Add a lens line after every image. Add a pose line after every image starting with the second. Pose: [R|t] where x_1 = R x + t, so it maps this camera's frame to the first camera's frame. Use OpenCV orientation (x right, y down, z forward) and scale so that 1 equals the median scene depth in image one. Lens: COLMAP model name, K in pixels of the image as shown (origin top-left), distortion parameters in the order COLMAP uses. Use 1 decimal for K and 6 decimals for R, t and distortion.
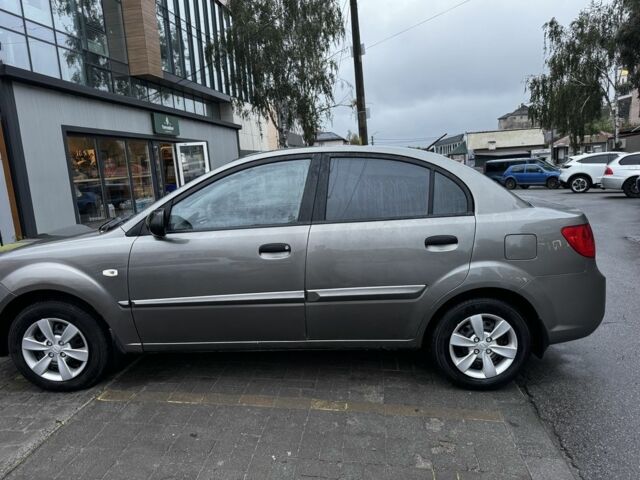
lens RADIAL K [[458.8, 0, 318.0], [0, 458.8, 240.9], [0, 0, 1]] dist [0.027026, -0.030560]
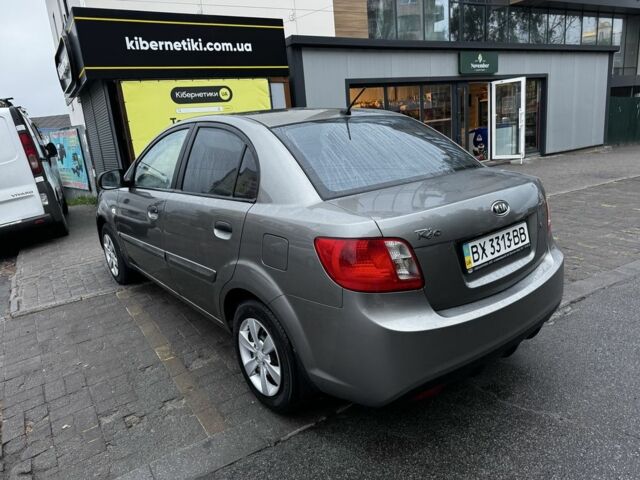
lens RADIAL K [[458.8, 0, 318.0], [0, 458.8, 240.9], [0, 0, 1]] dist [0.027026, -0.030560]
pose [[0.629656, 0.185280, -0.754457, 0.248277], [-0.080270, 0.981462, 0.174036, -0.032961], [0.772716, -0.049023, 0.632856, 0.135459]]
